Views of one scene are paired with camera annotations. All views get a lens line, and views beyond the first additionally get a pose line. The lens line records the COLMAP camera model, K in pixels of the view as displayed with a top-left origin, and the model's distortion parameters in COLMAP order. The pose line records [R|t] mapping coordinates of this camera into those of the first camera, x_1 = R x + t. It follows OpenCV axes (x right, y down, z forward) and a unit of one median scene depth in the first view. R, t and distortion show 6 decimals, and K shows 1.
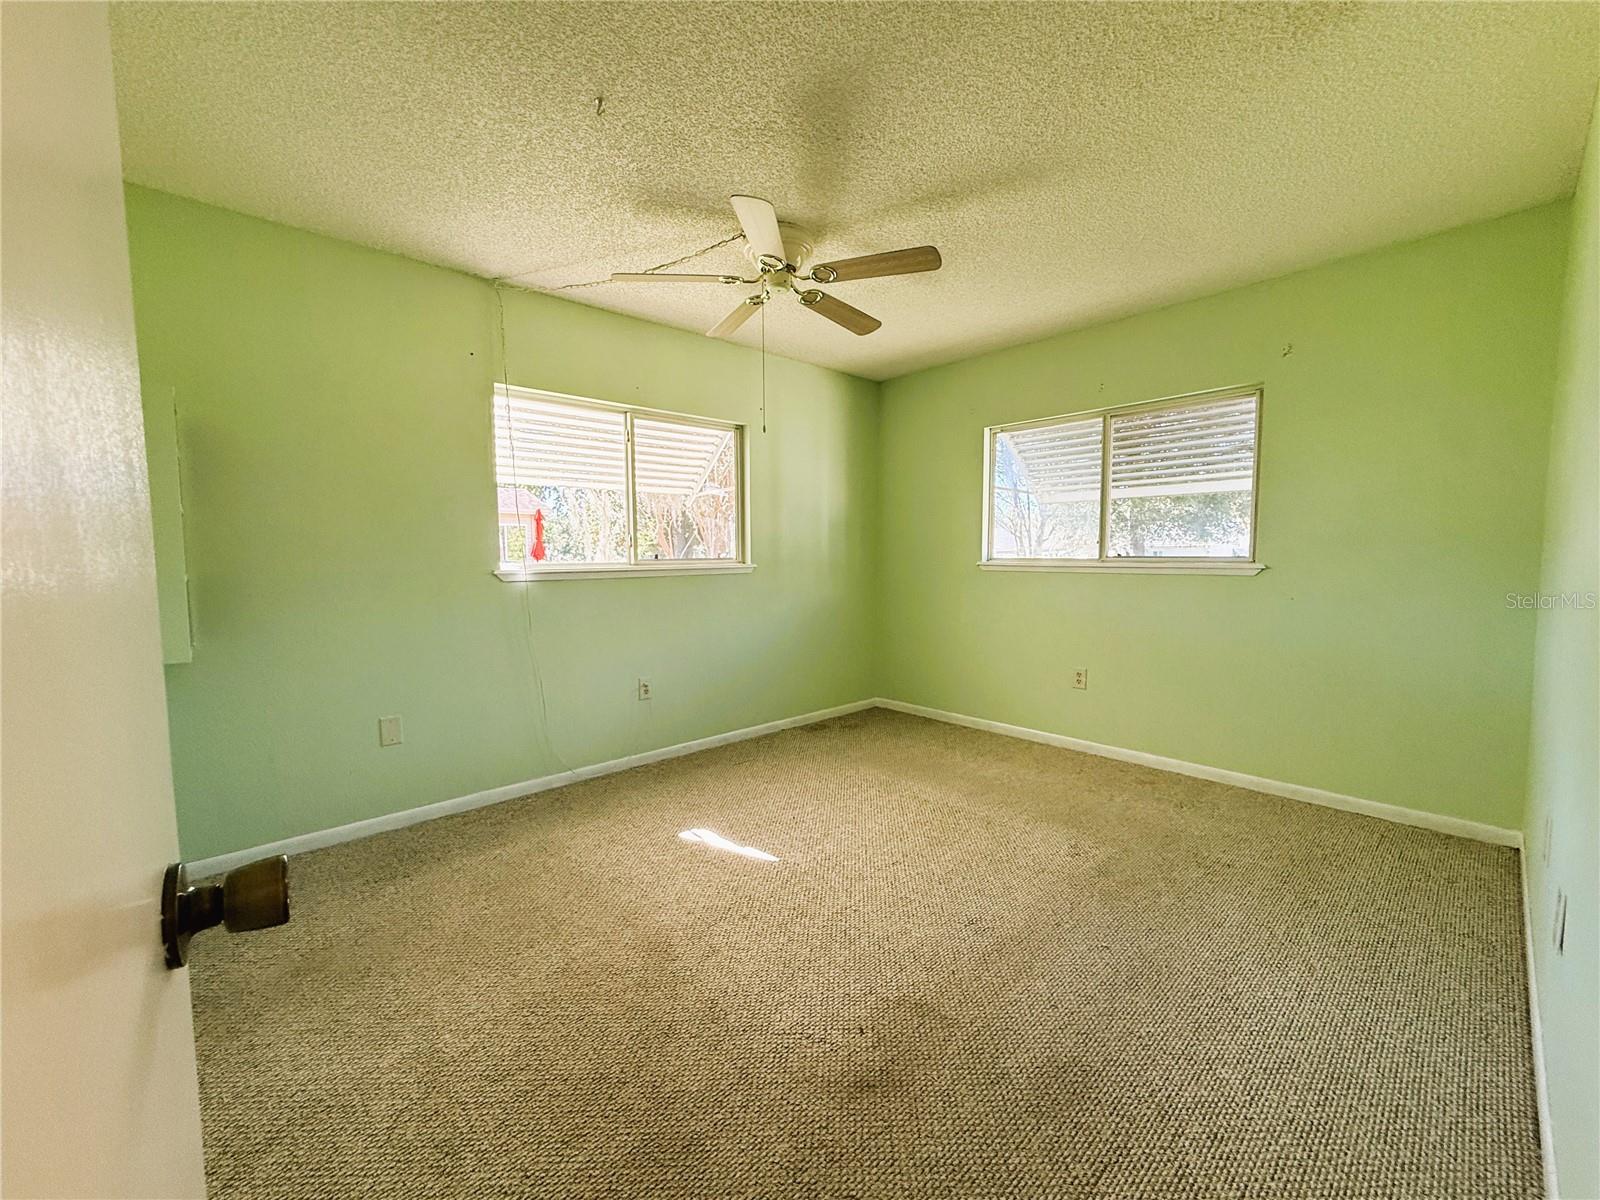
lens RADIAL K [[639.2, 0, 795.2], [0, 639.2, 599.6], [0, 0, 1]] dist [0.000811, 0.000200]
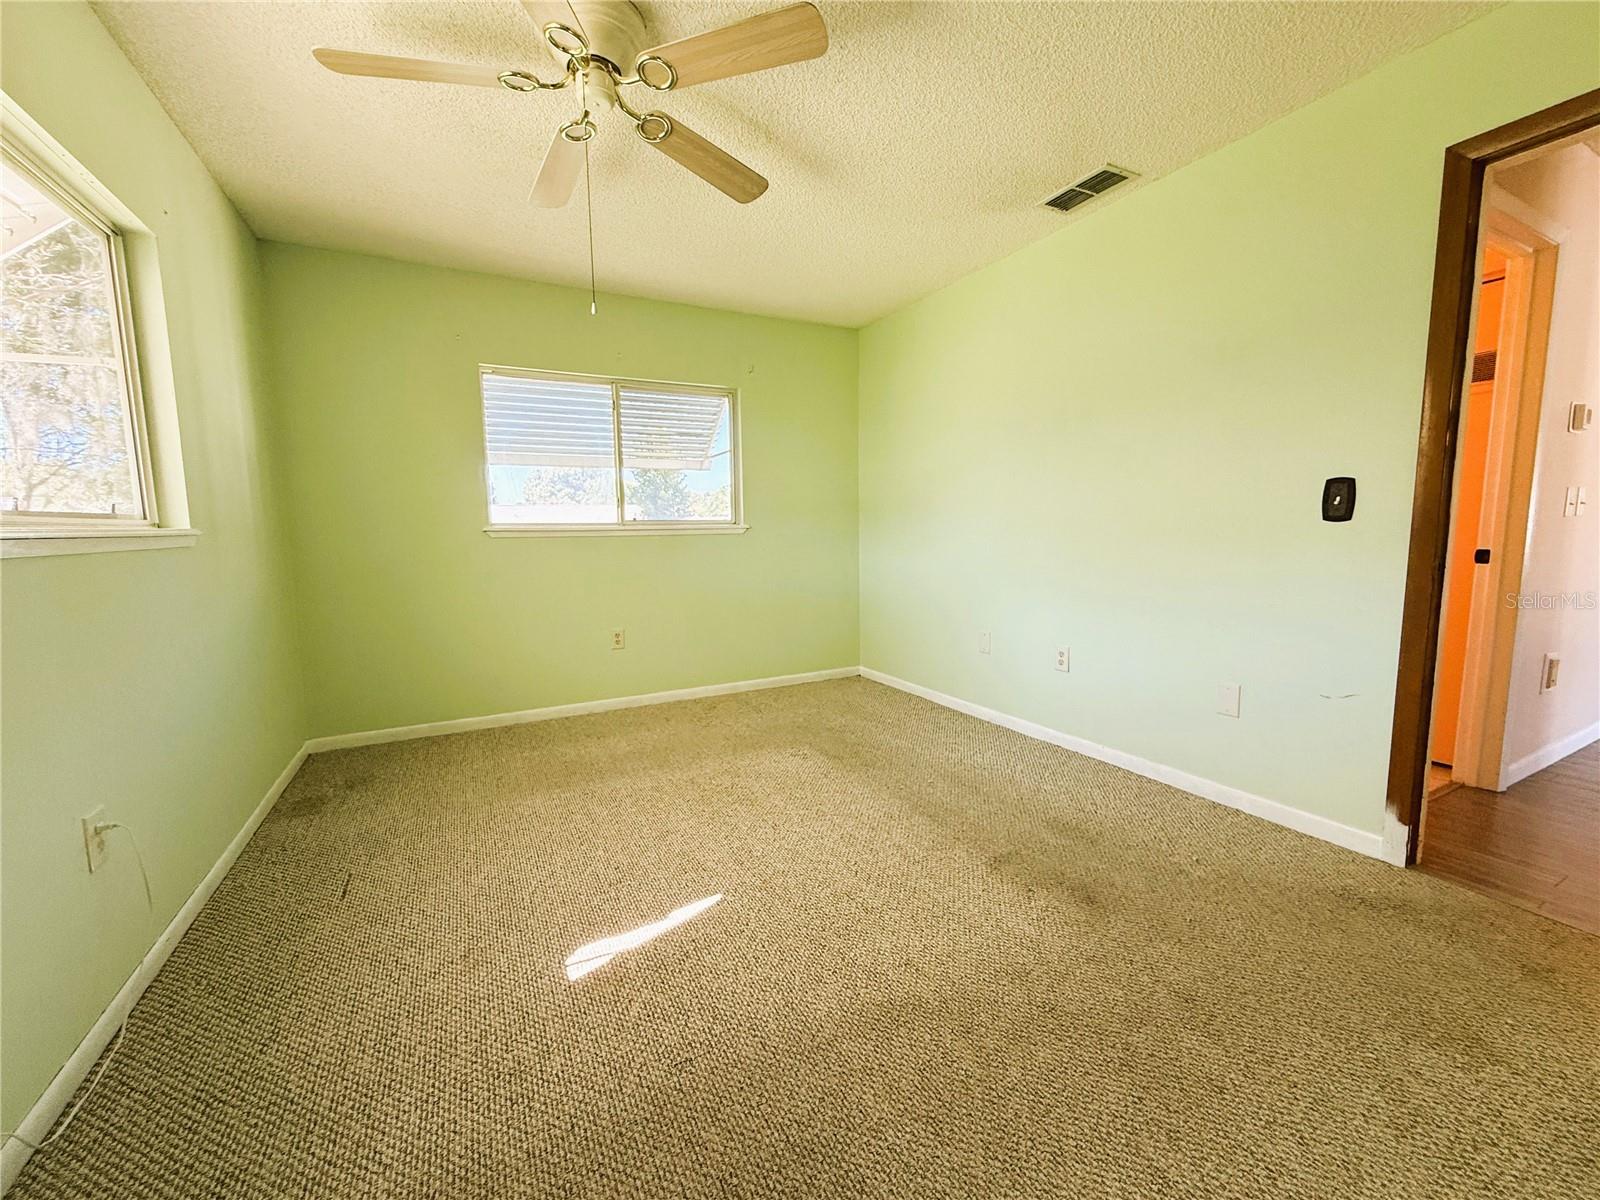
lens RADIAL K [[639.2, 0, 795.2], [0, 639.2, 599.6], [0, 0, 1]] dist [0.000811, 0.000200]
pose [[0.258629, -0.107607, 0.959964, -0.540965], [0.082543, 0.992603, 0.089027, -0.010247], [-0.962444, 0.056213, 0.265599, 0.518742]]
